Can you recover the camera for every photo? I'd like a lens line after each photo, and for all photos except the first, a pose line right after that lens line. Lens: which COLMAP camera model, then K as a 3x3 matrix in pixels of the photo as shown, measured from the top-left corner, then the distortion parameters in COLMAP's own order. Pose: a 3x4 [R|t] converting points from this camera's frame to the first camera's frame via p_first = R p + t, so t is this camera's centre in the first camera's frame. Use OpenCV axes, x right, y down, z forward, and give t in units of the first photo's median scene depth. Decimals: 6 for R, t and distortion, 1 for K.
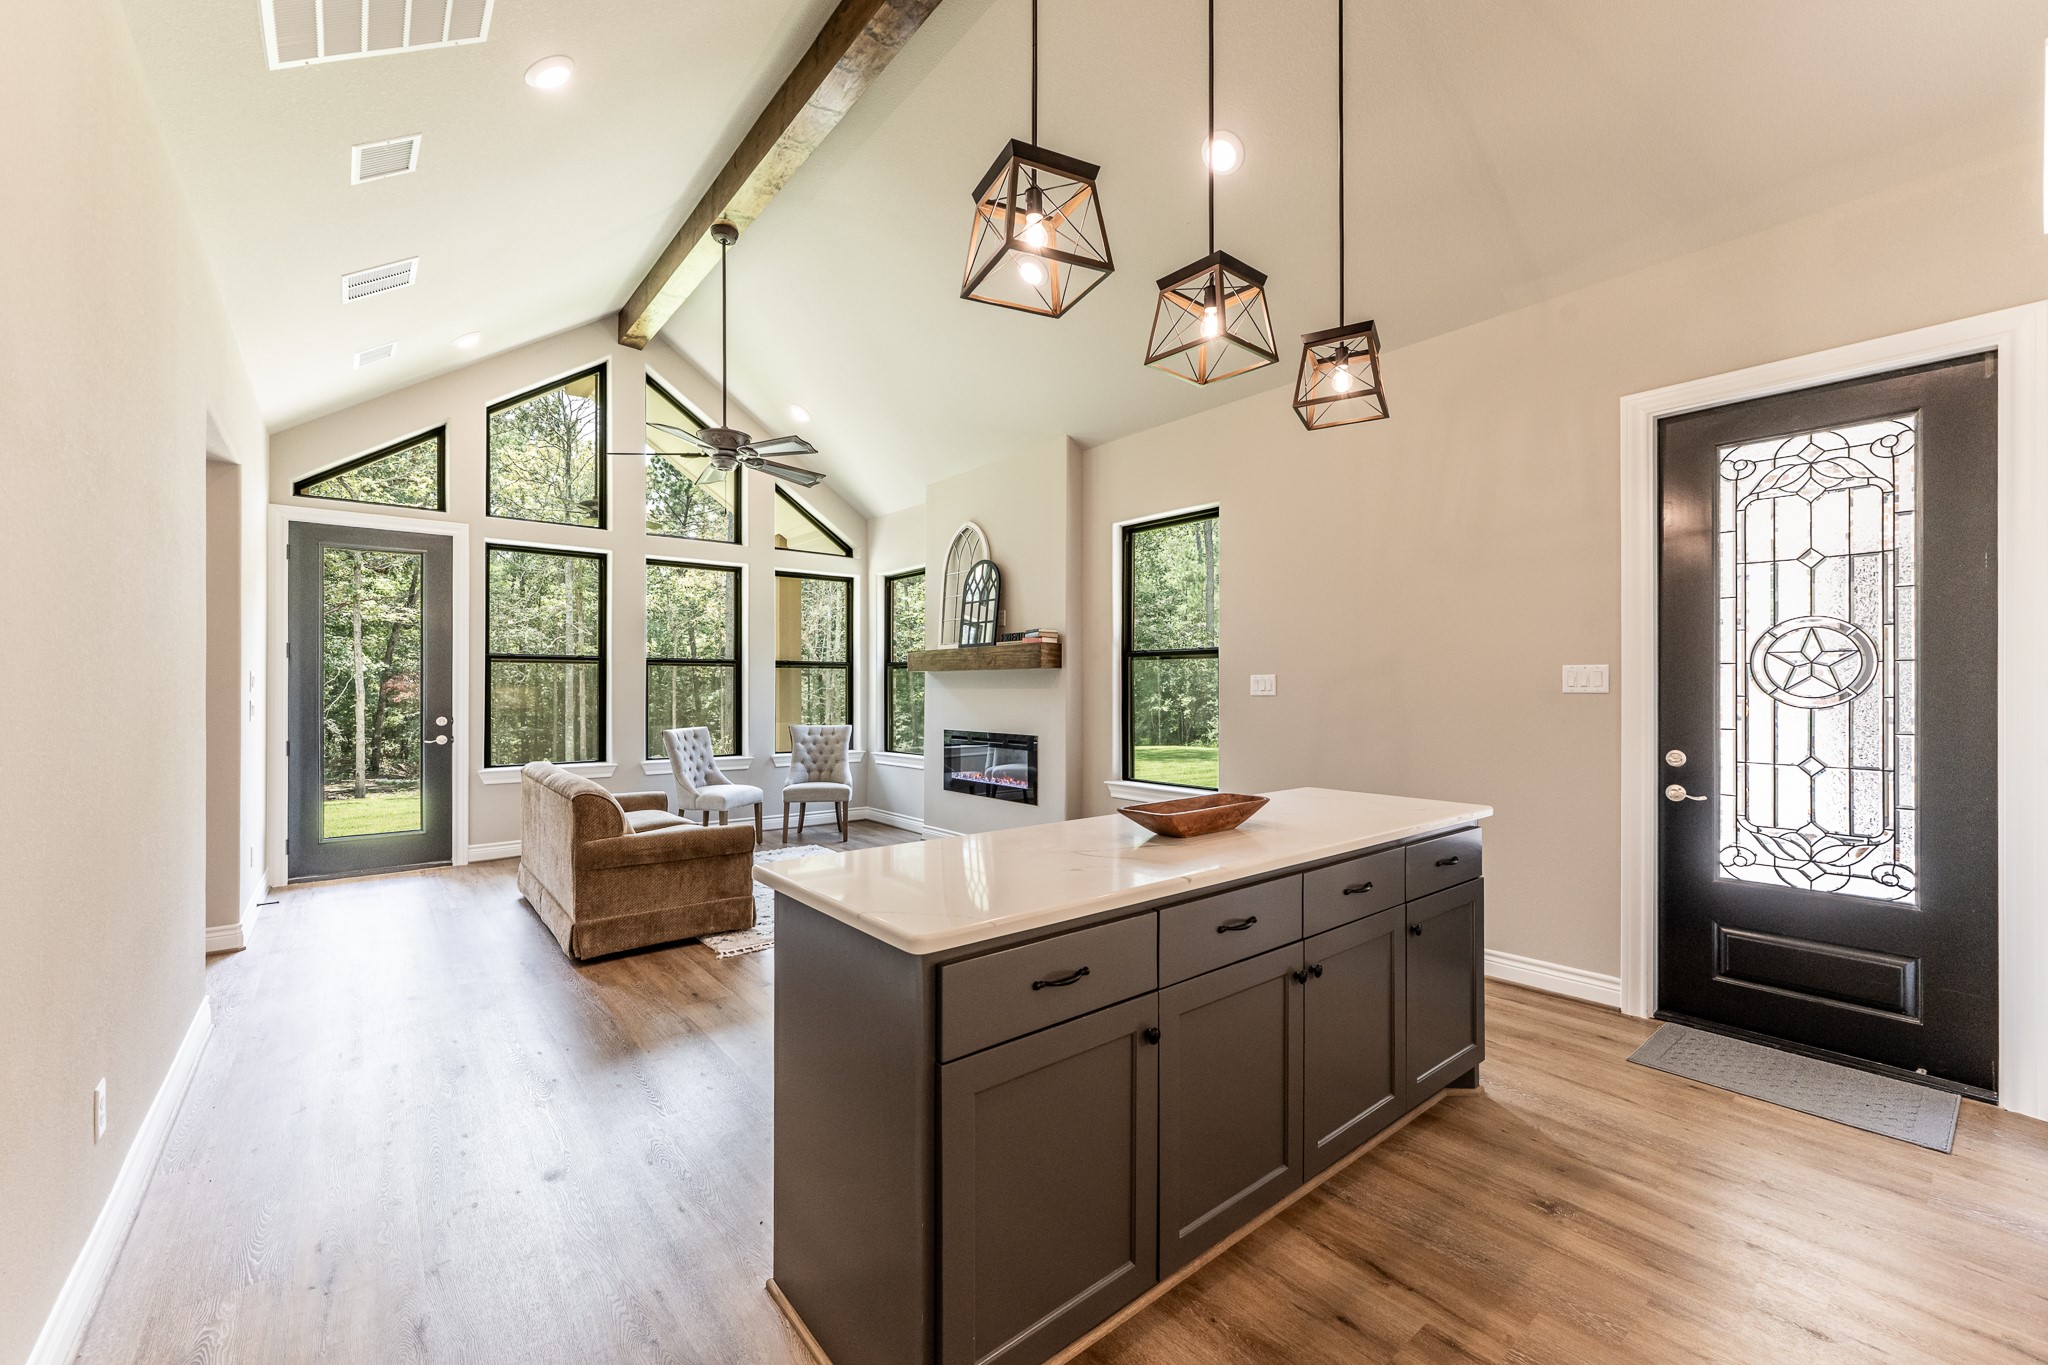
lens RADIAL K [[821.5, 0, 1028.7], [0, 821.5, 681.2], [0, 0, 1]] dist [0.002984, 0.000374]
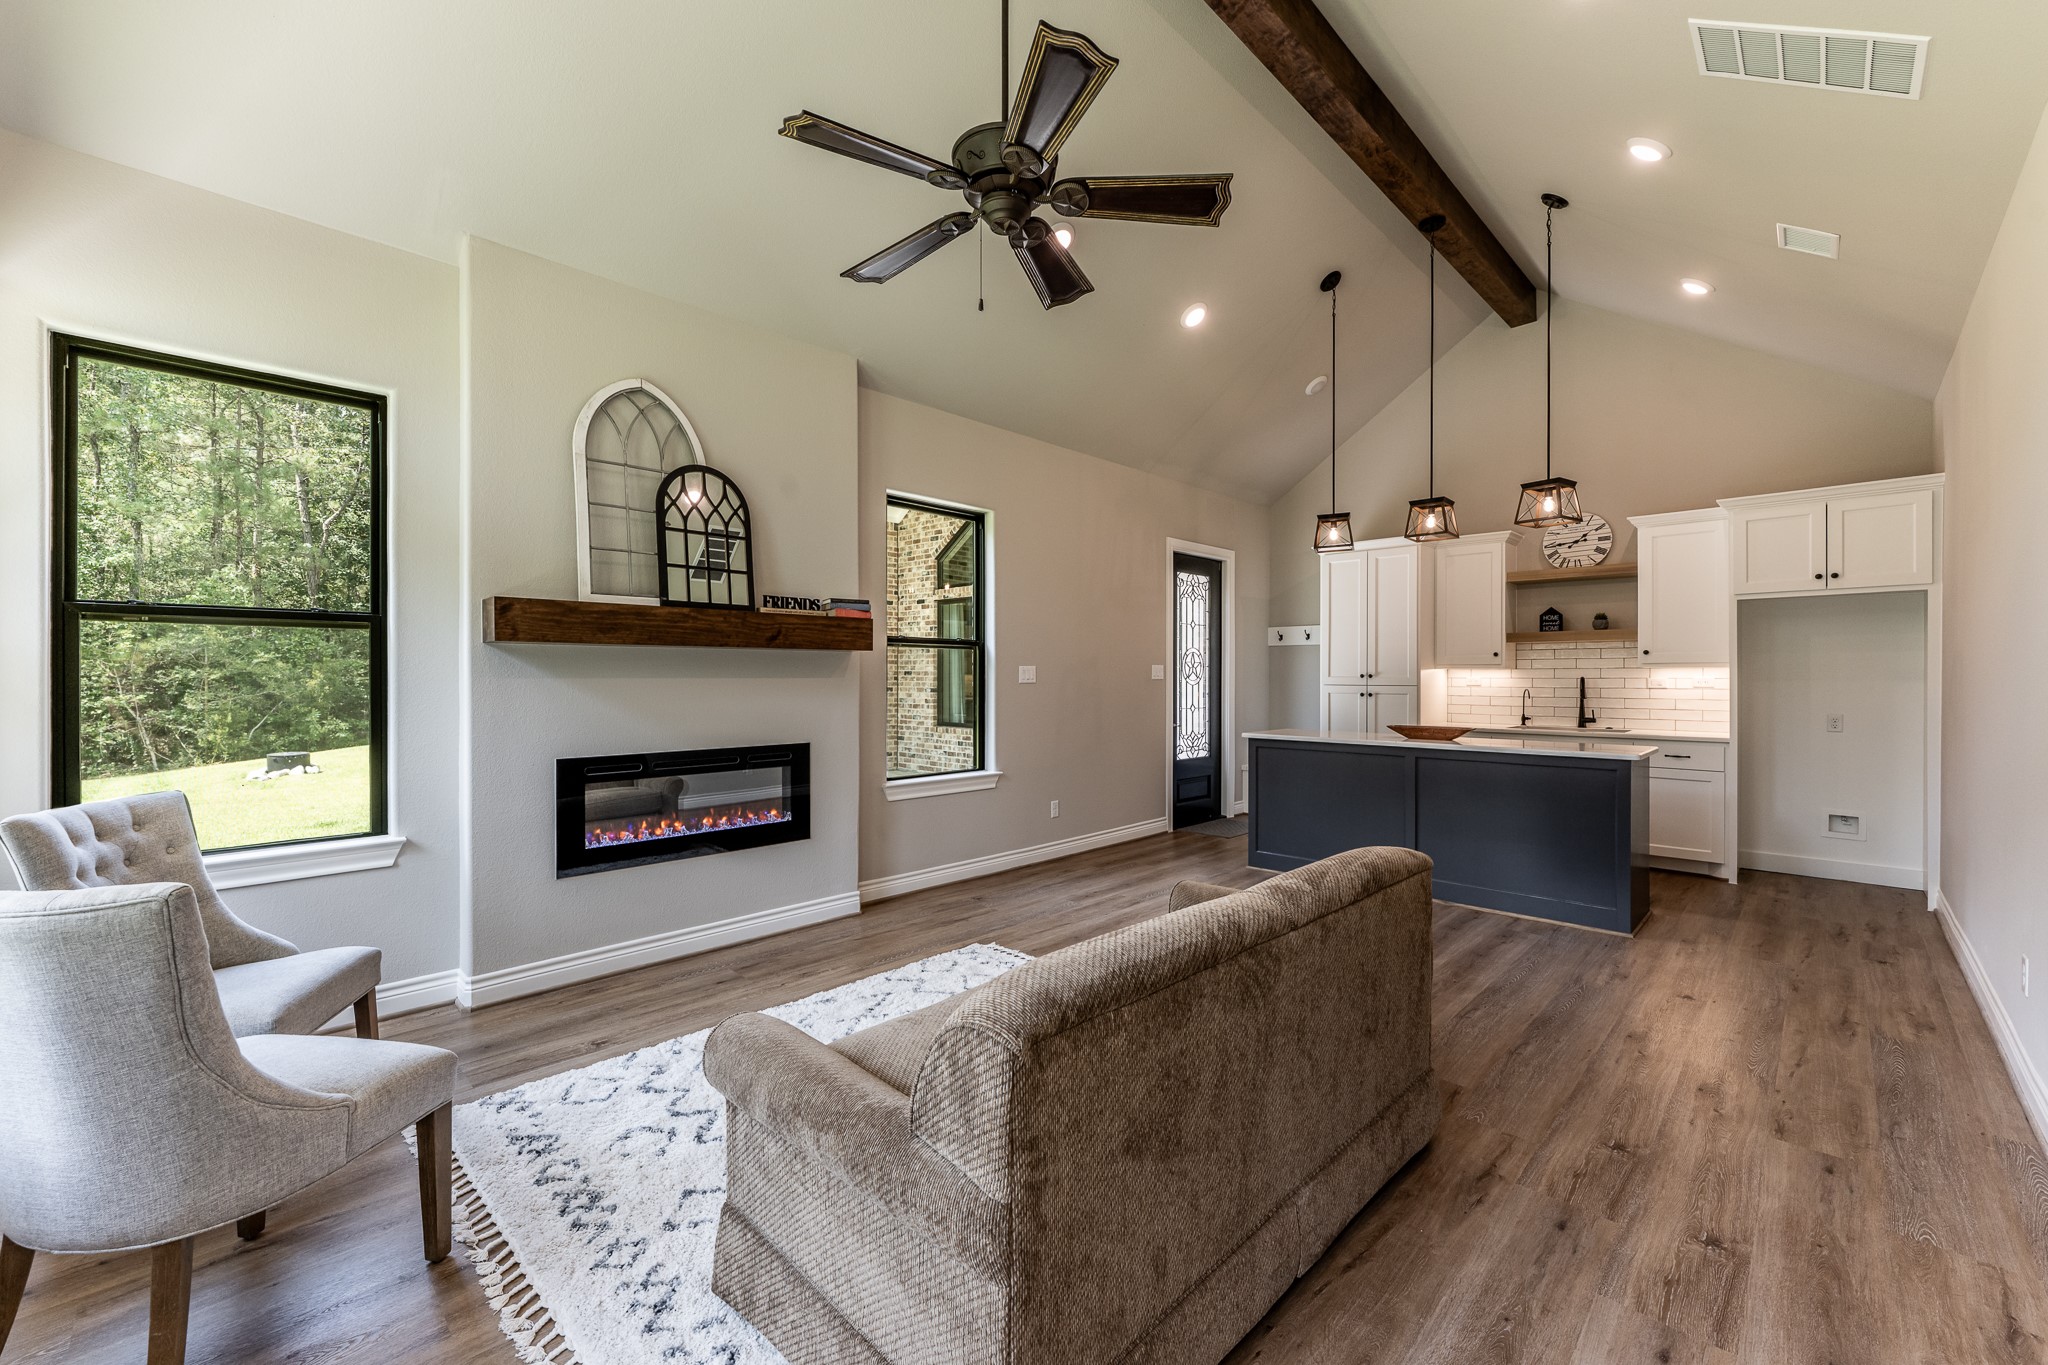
lens RADIAL K [[821.5, 0, 1028.6], [0, 821.5, 686.2], [0, 0, 1]] dist [0.002984, 0.000374]
pose [[-0.091823, -0.009954, 0.995726, -0.726815], [-0.008542, 0.999921, 0.009208, 0.008346], [-0.995739, -0.007660, -0.091901, 0.866440]]
